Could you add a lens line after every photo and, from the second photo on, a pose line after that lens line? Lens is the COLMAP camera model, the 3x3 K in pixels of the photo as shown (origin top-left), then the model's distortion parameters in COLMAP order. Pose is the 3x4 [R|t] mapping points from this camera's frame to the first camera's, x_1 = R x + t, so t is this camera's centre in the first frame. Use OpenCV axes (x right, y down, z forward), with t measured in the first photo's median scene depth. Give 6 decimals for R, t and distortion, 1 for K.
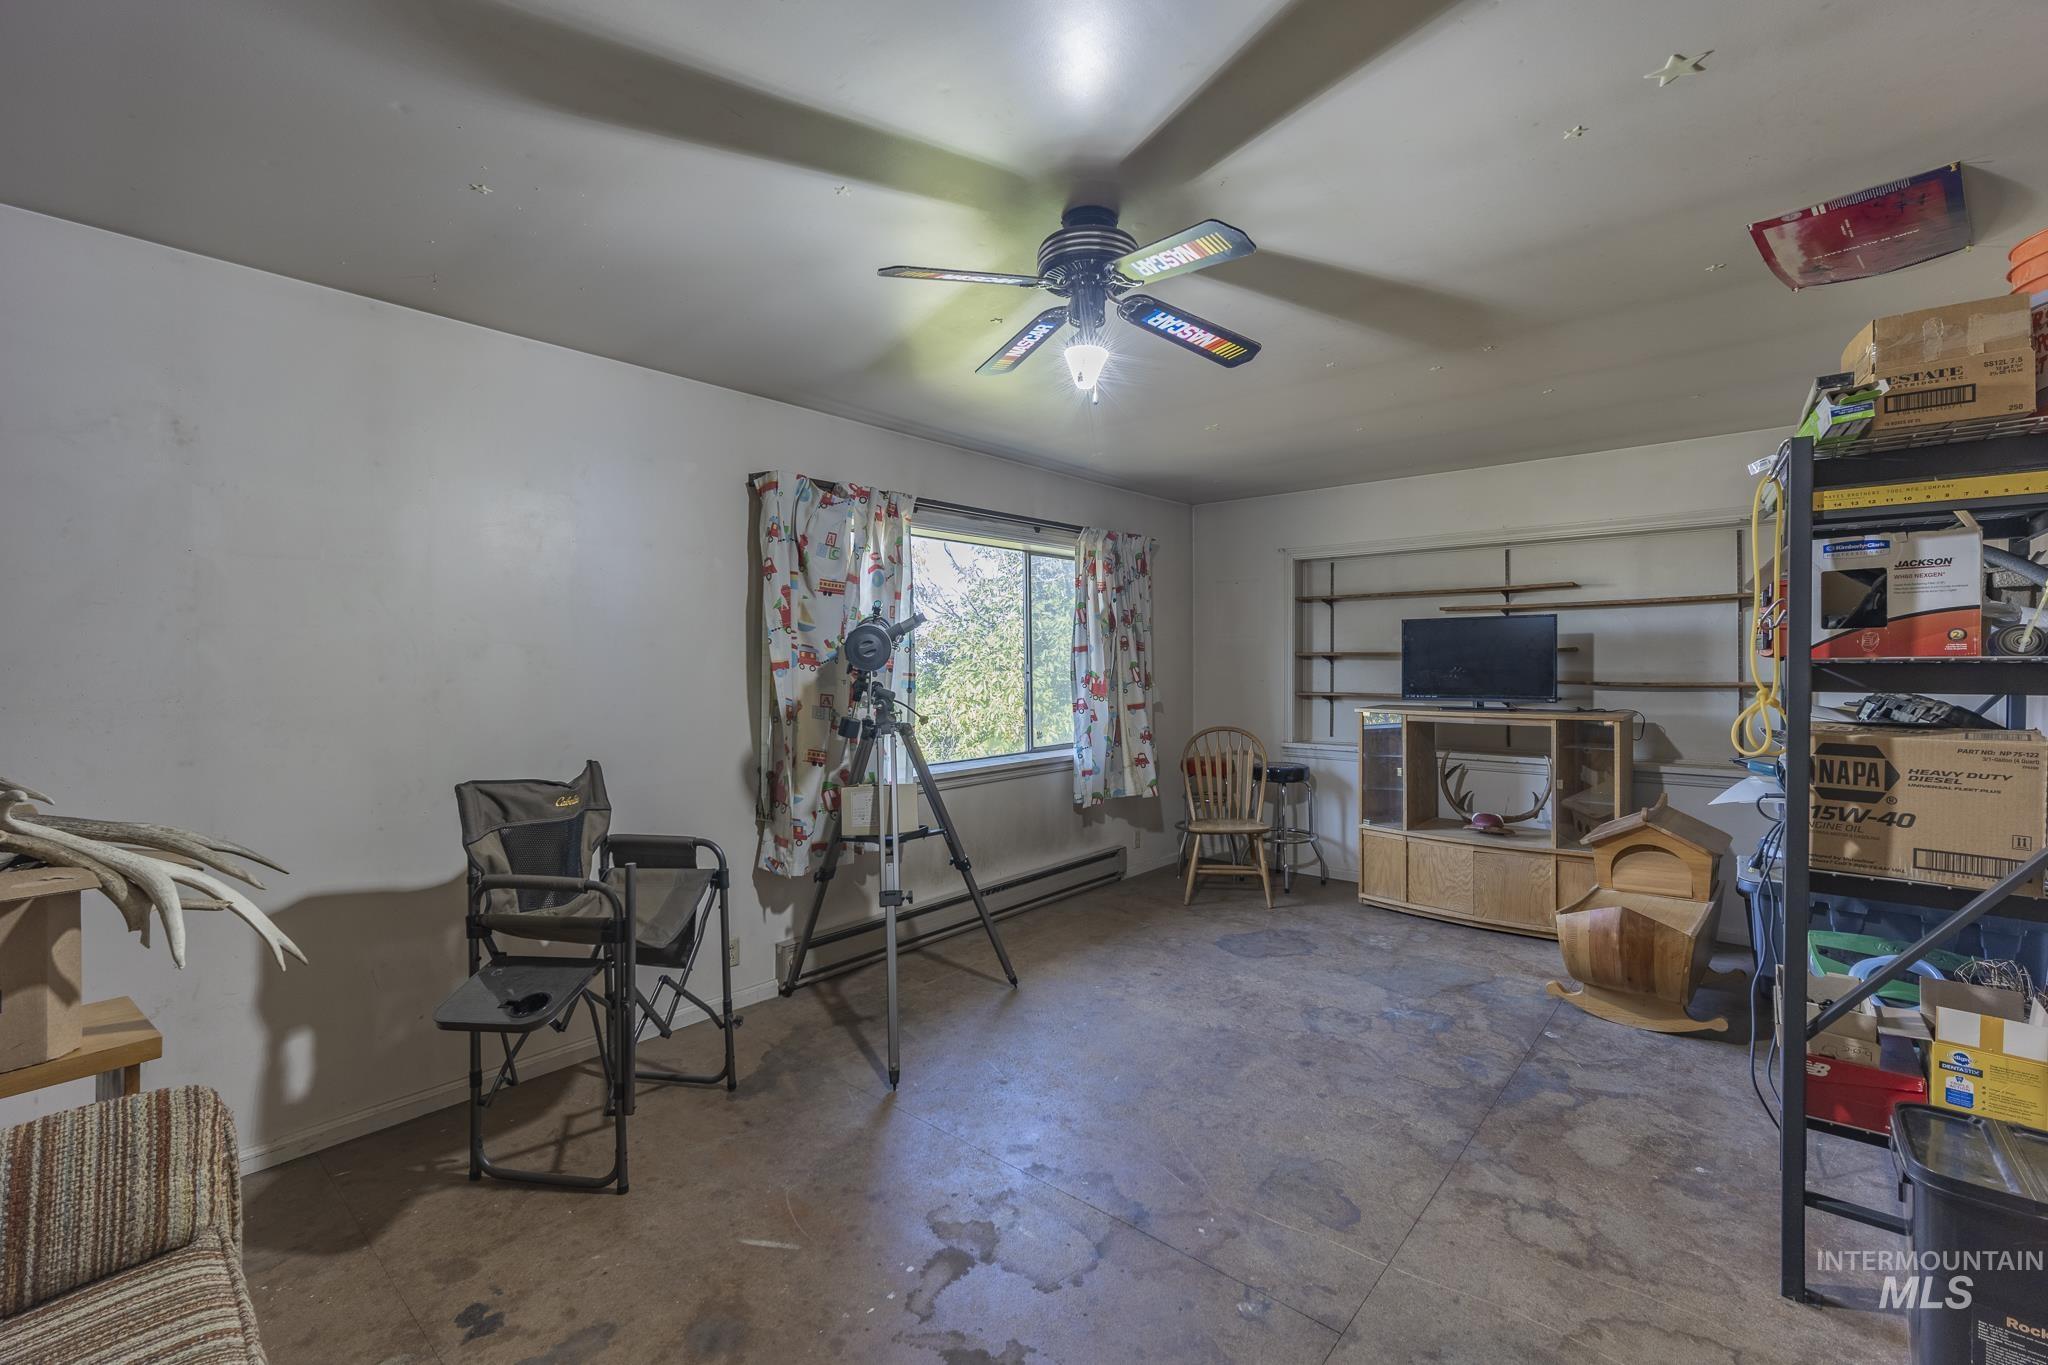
lens RADIAL K [[873.4, 0, 1022.6], [0, 873.4, 675.1], [0, 0, 1]] dist [0.003782, 0.000275]
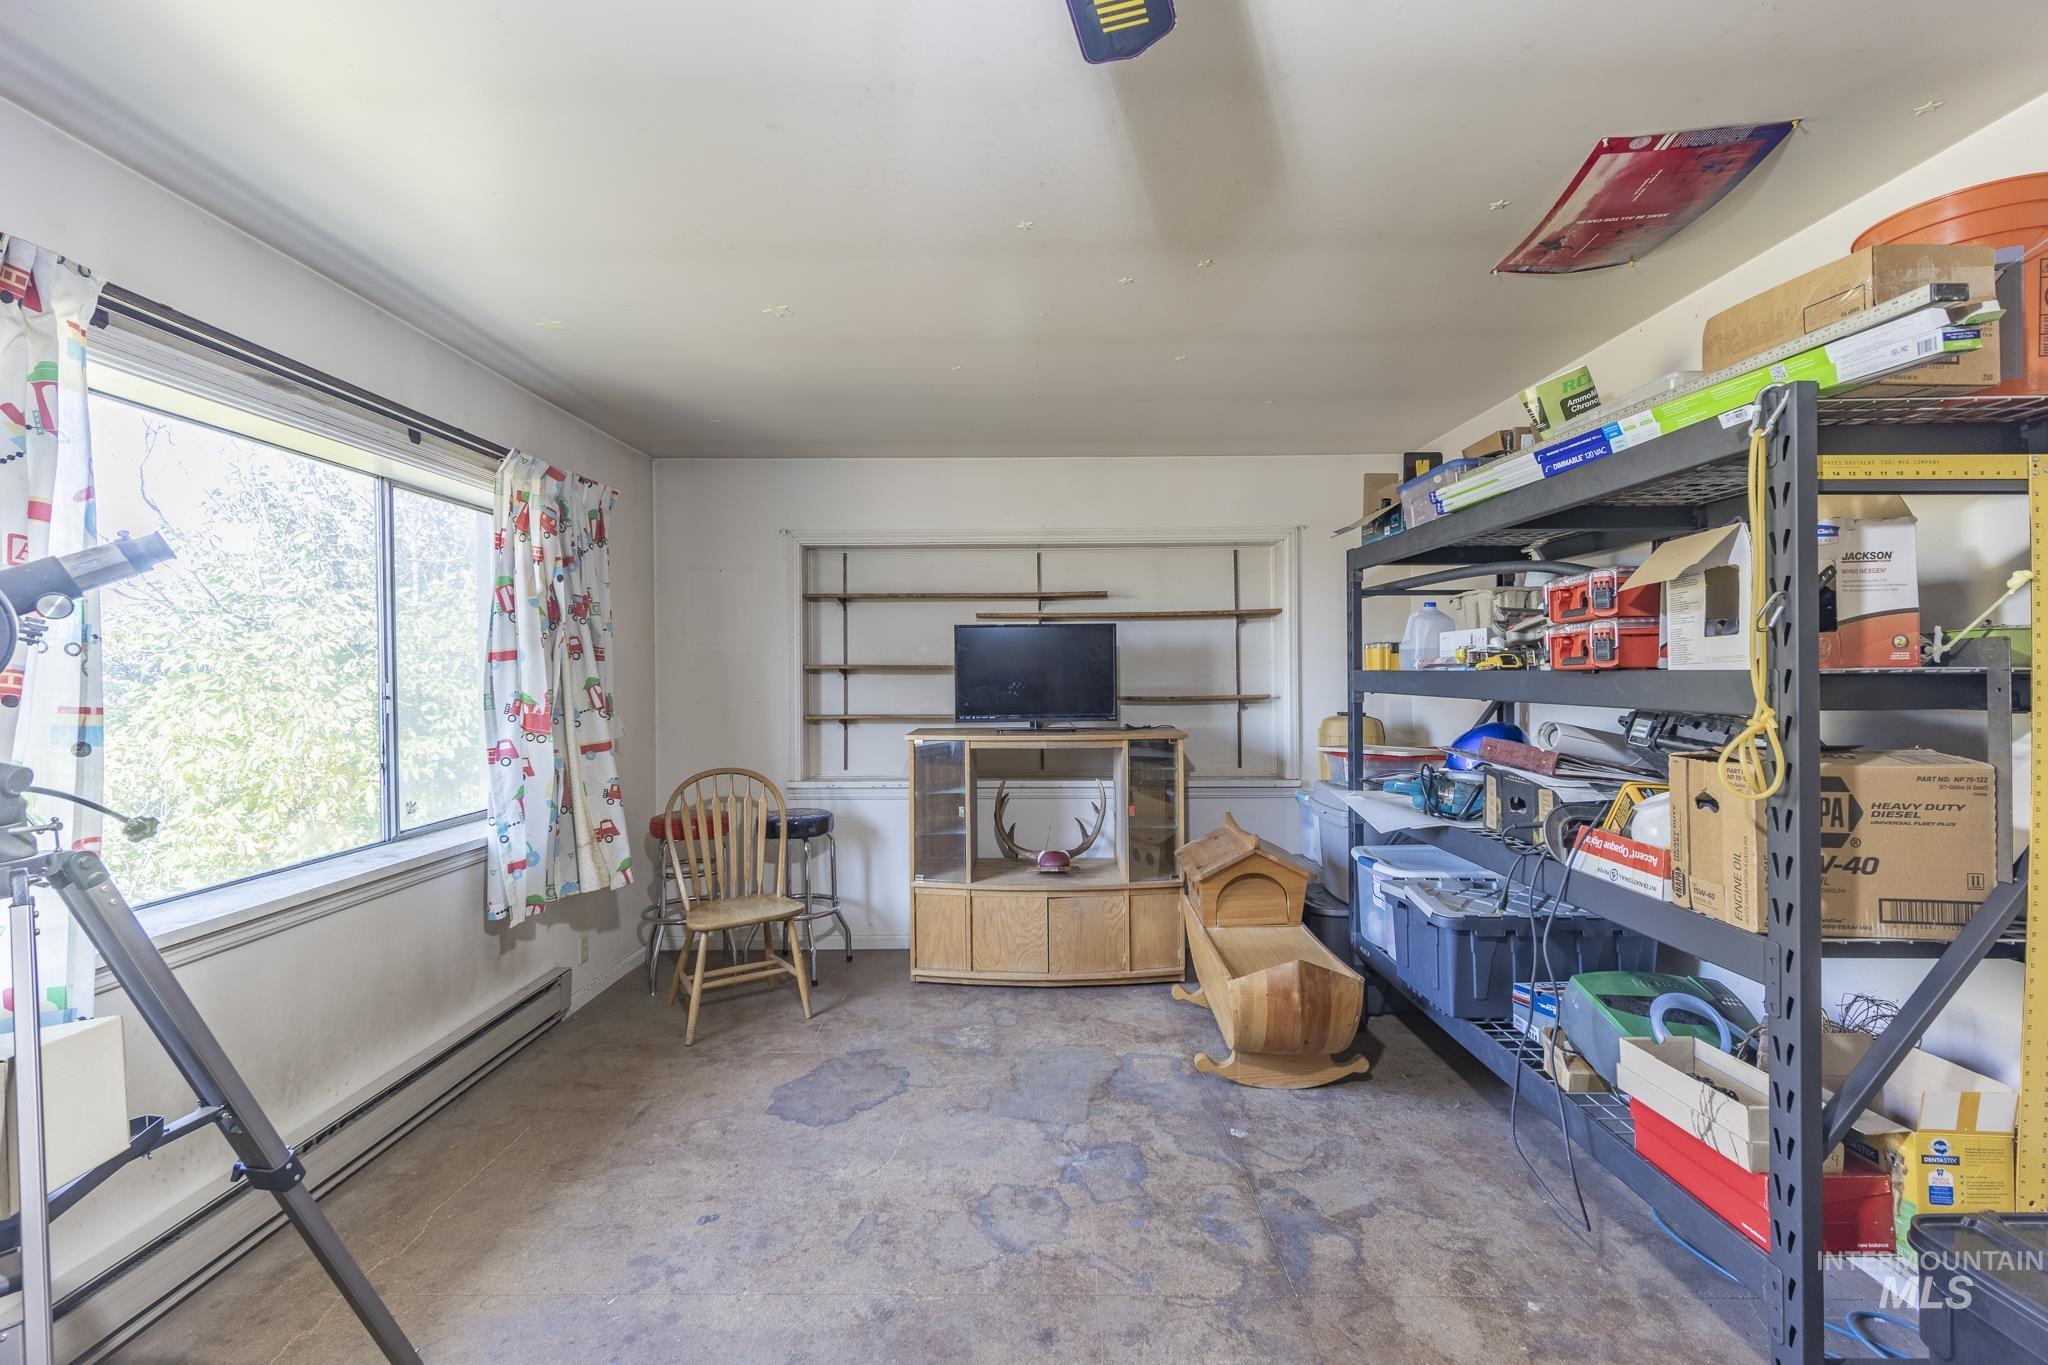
lens RADIAL K [[873.4, 0, 1022.6], [0, 873.4, 675.1], [0, 0, 1]] dist [0.003782, 0.000275]
pose [[0.760385, -0.001842, 0.649470, -0.051990], [0.012989, 0.999839, -0.012372, -0.005353], [-0.649343, 0.017843, 0.760286, 0.341598]]
